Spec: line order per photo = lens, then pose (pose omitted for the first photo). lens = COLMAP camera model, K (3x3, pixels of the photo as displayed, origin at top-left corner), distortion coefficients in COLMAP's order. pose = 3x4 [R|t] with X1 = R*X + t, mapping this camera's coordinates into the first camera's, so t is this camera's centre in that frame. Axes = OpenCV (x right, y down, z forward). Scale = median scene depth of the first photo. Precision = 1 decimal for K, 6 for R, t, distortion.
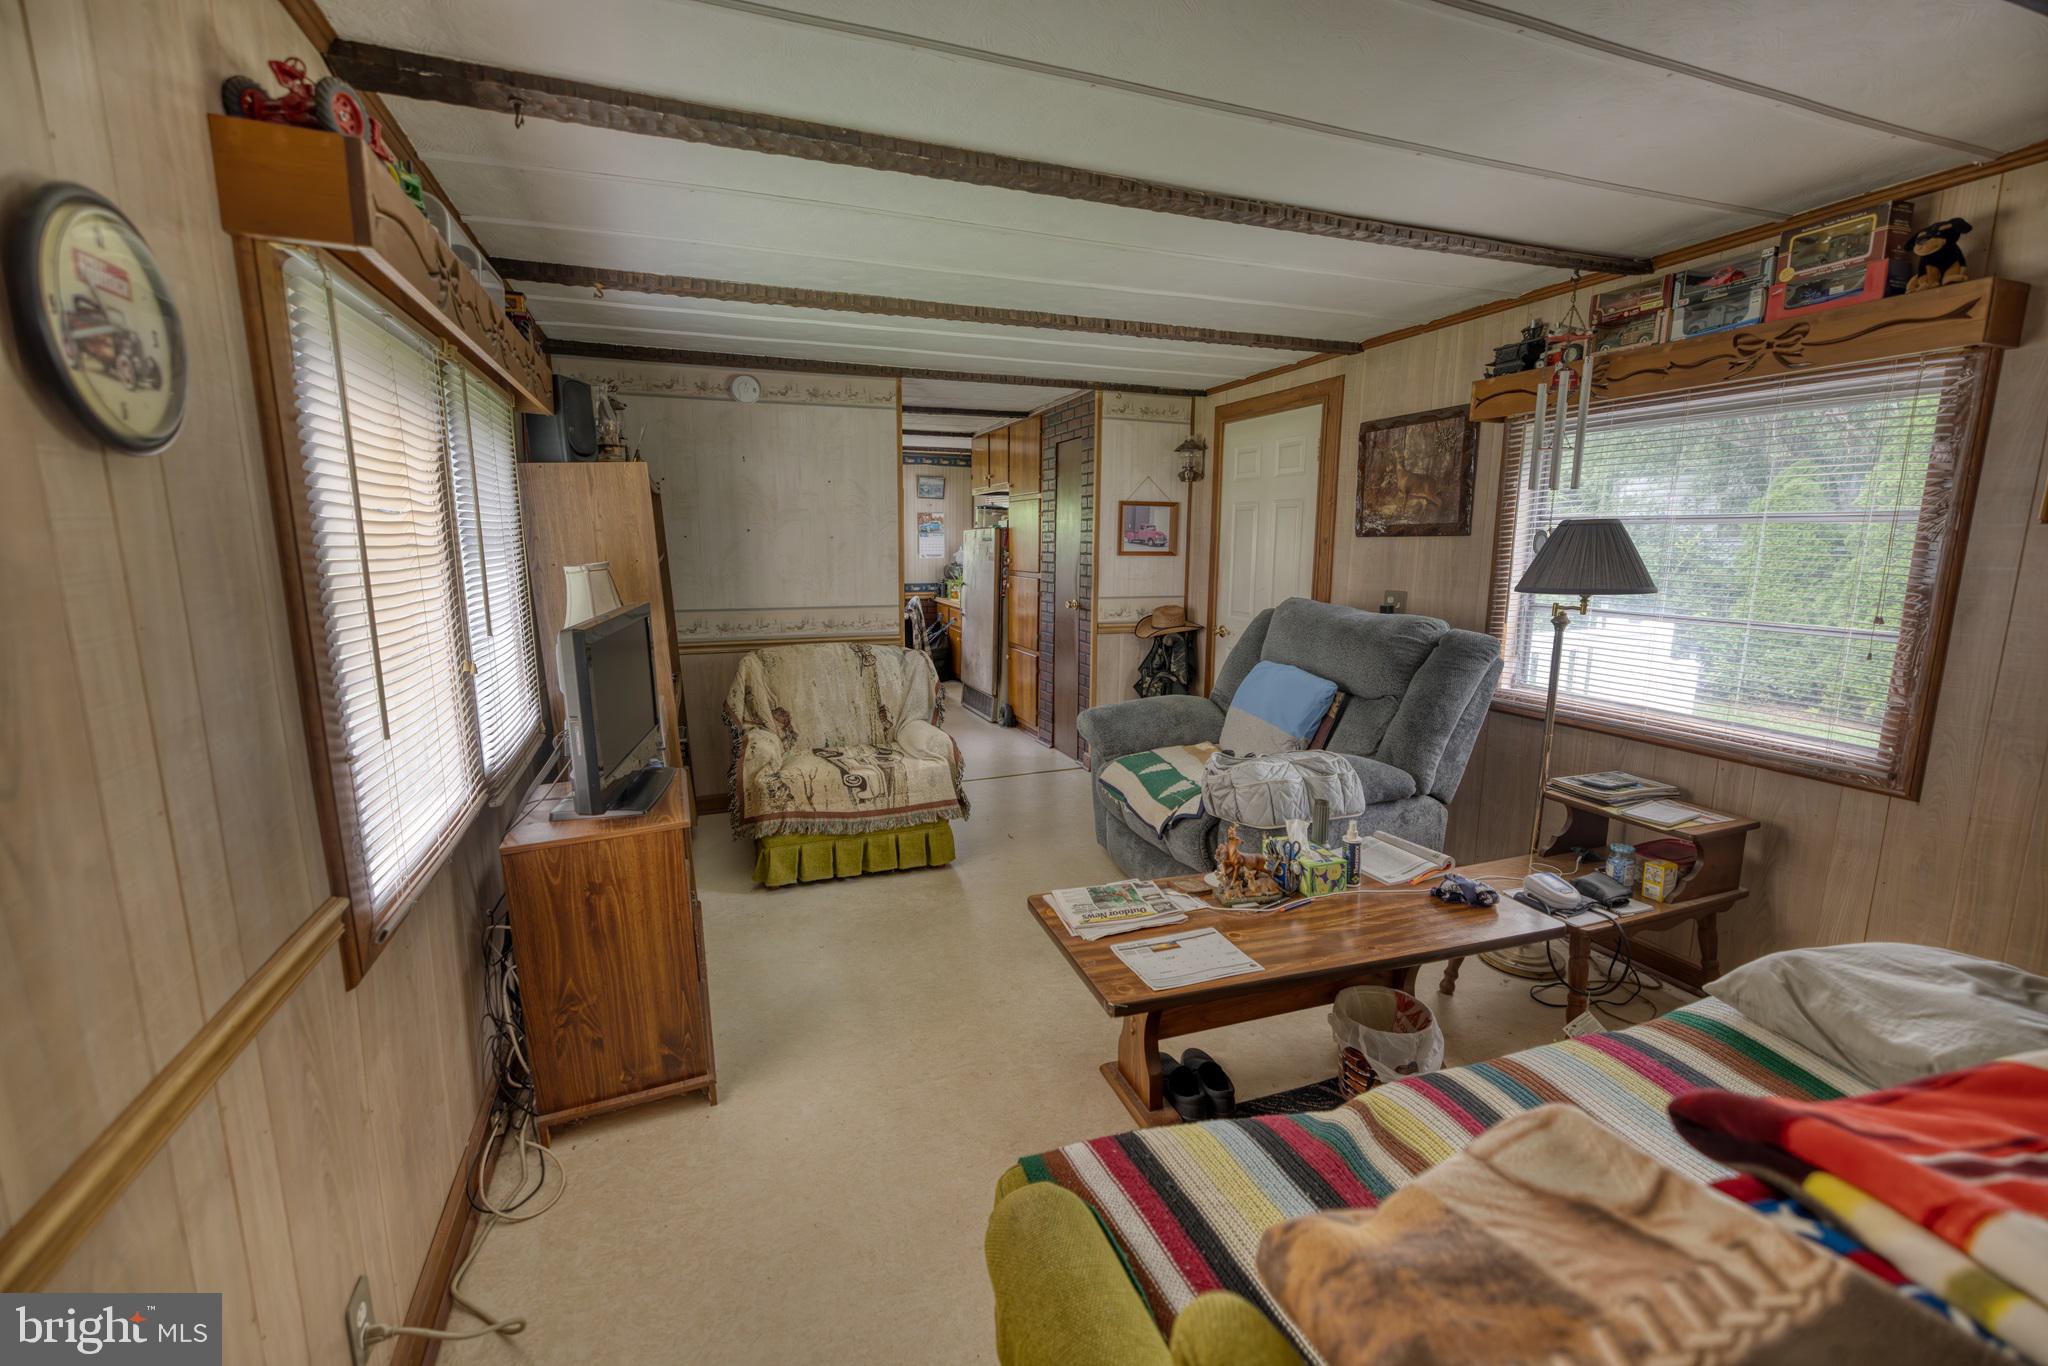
lens RADIAL K [[858.1, 0, 1017.7], [0, 858.1, 685.2], [0, 0, 1]] dist [0.001084, -0.000244]
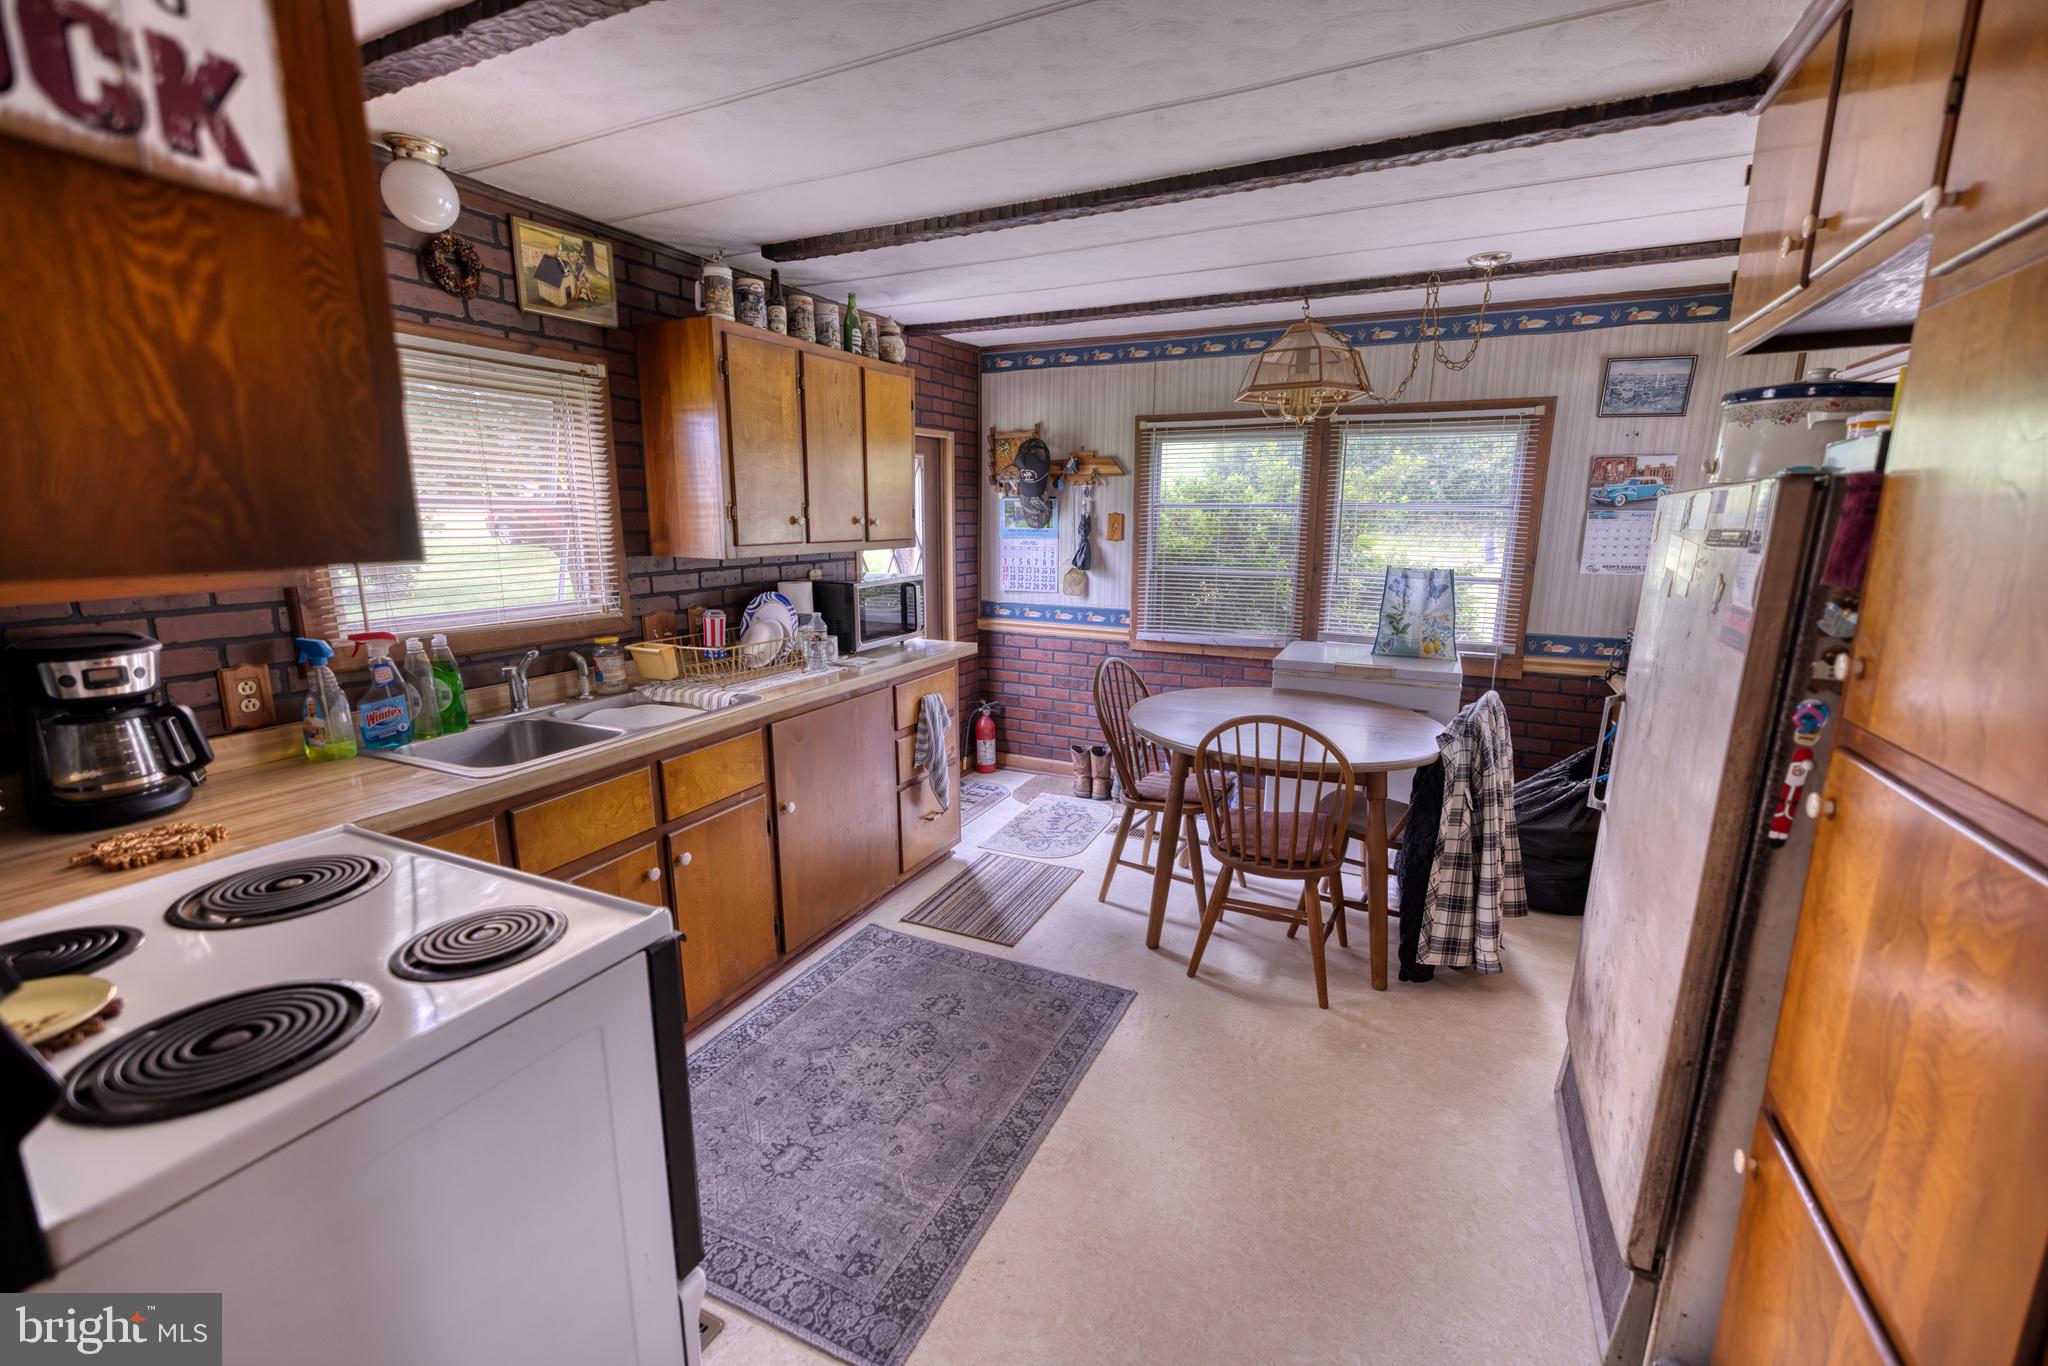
lens RADIAL K [[858.1, 0, 1025.9], [0, 858.1, 688.0], [0, 0, 1]] dist [0.001084, -0.000244]
pose [[0.684697, 0.146831, -0.713884, 0.000070], [-0.126296, 0.988581, 0.082197, -0.097914], [0.717801, 0.033881, 0.695423, 0.555366]]
